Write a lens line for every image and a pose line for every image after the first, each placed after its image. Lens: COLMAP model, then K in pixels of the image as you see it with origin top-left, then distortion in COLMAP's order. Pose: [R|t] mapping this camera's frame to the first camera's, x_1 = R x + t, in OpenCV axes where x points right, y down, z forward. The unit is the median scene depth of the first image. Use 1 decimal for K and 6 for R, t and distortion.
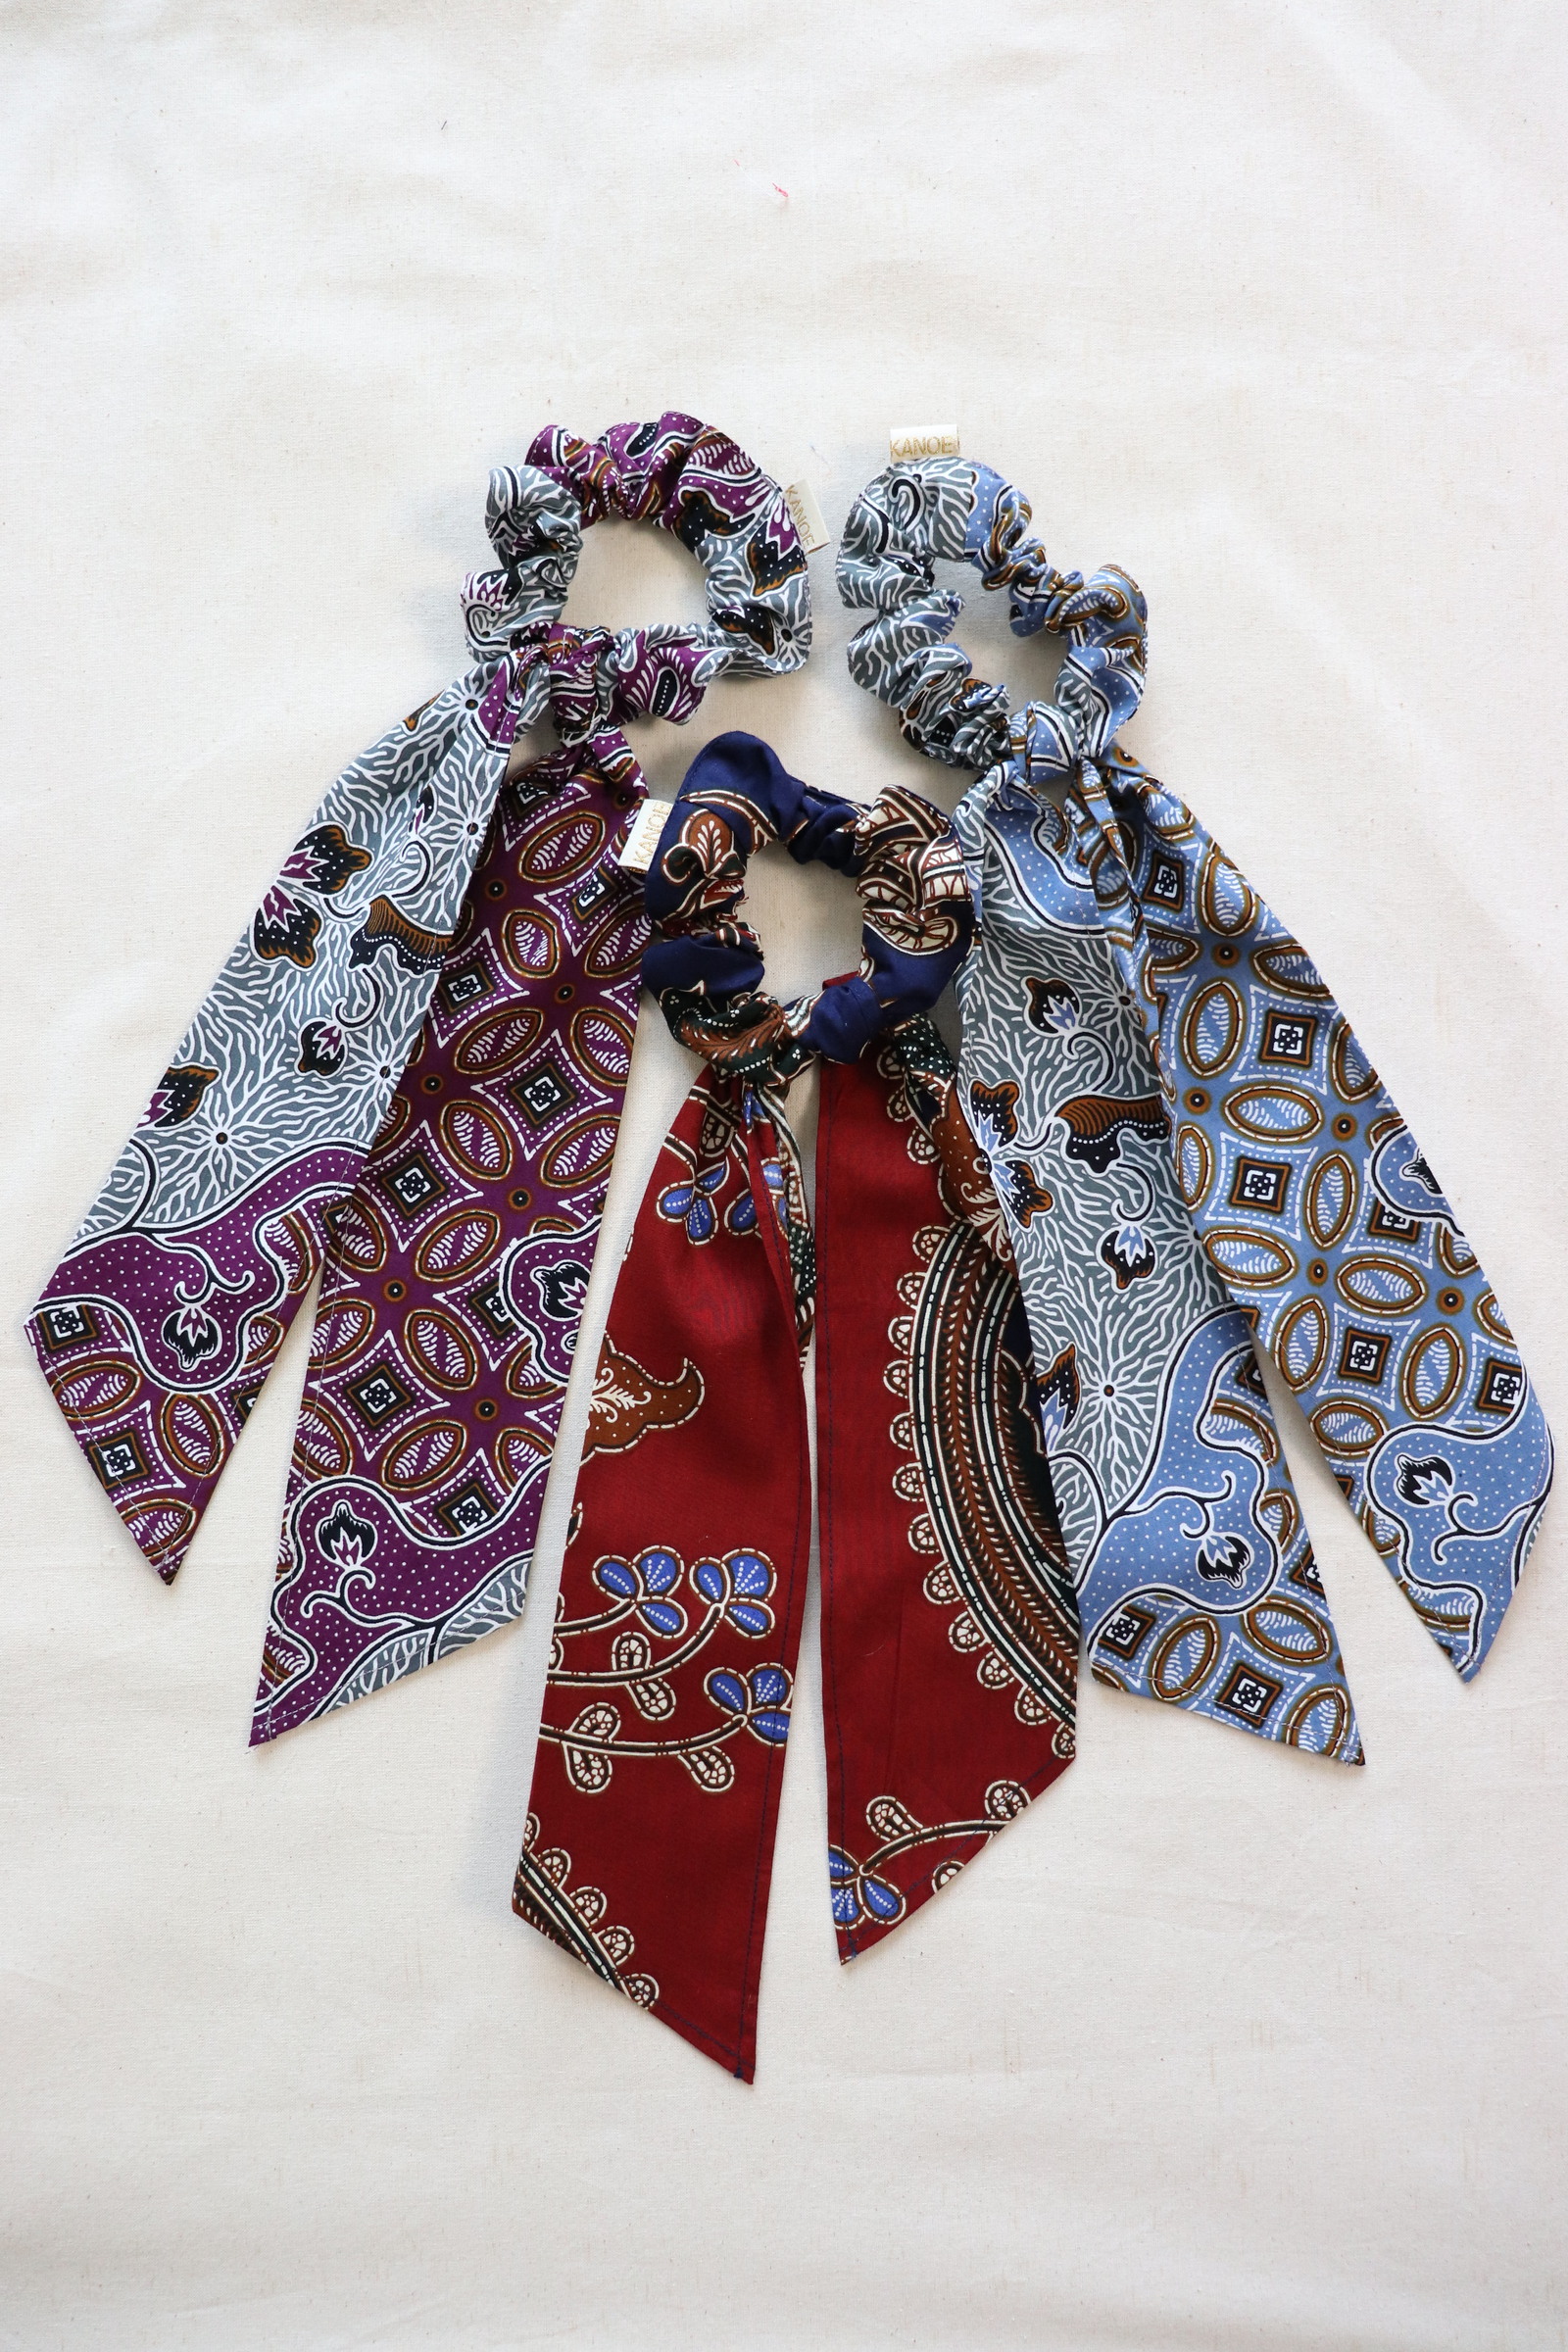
lens RADIAL K [[1952.6, 0, 784.0], [0, 1952.6, 1176.0], [0, 0, 1]] dist [-0.189827, 0.172894]
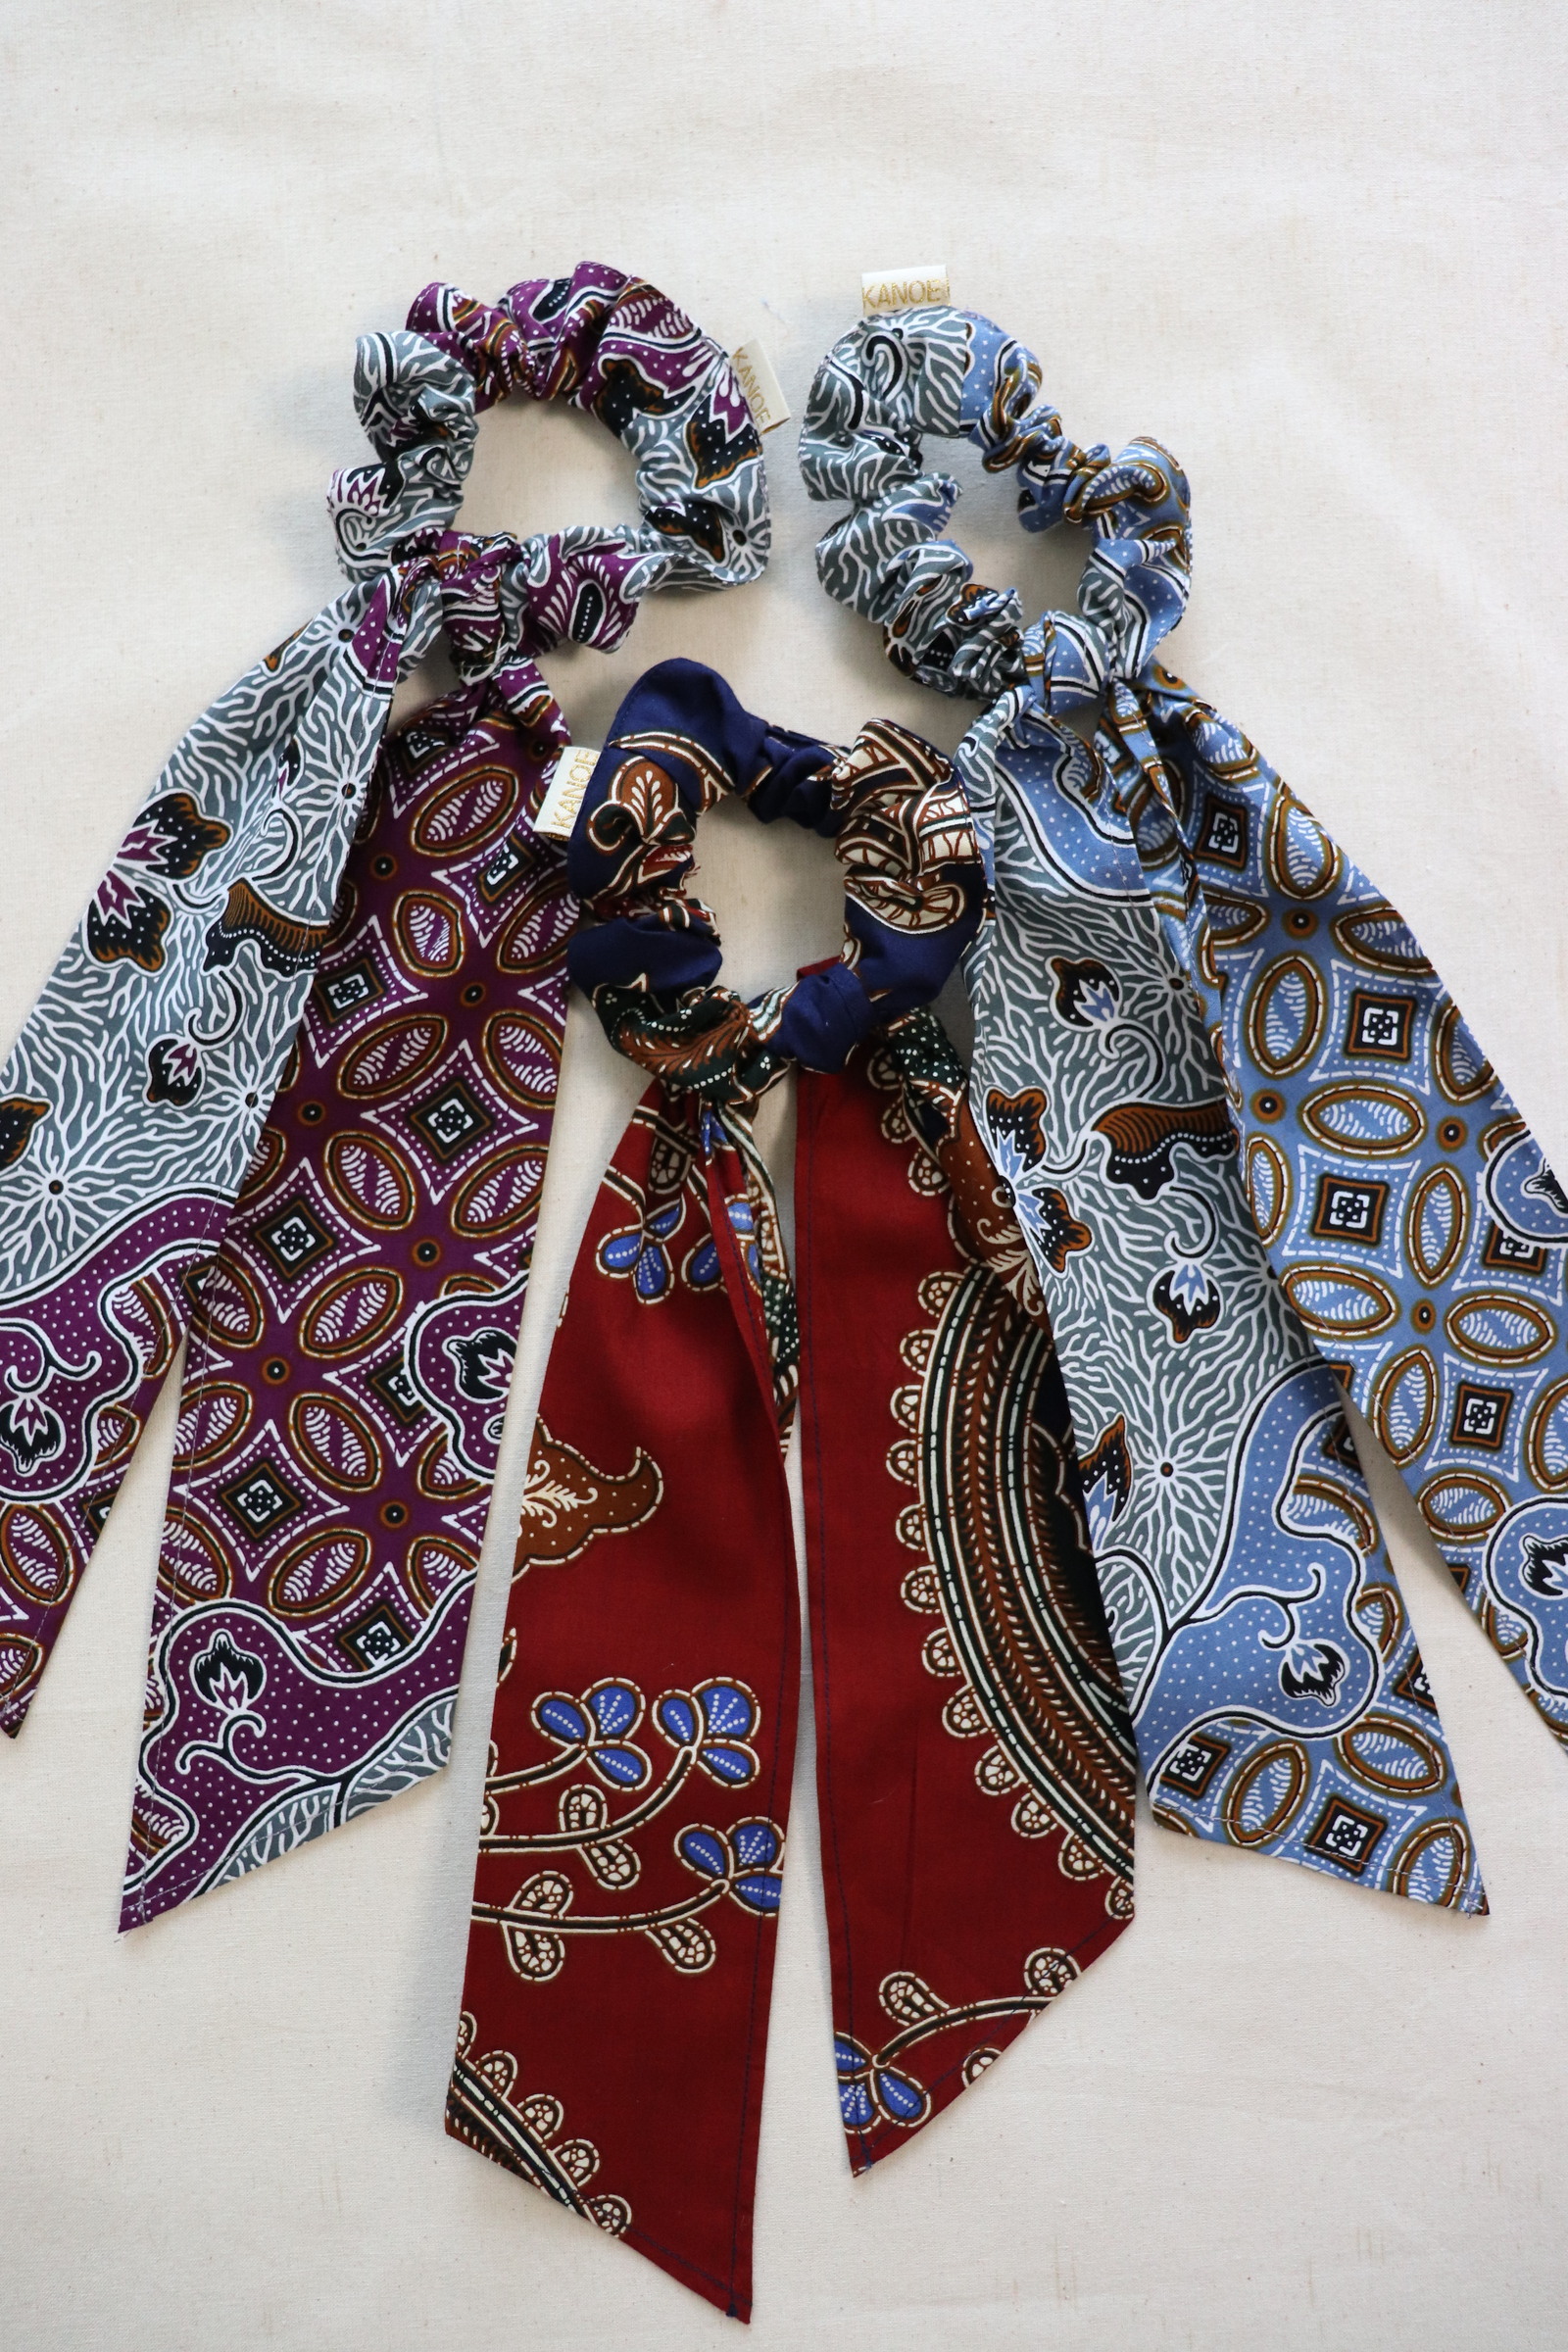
lens RADIAL K [[1952.6, 0, 784.0], [0, 1952.6, 1176.0], [0, 0, 1]] dist [-0.189827, 0.172894]
pose [[0.999604, -0.028133, 0.000842, 0.011715], [0.028118, 0.999508, 0.013929, -0.026837], [-0.001233, -0.013900, 0.999903, 0.202245]]
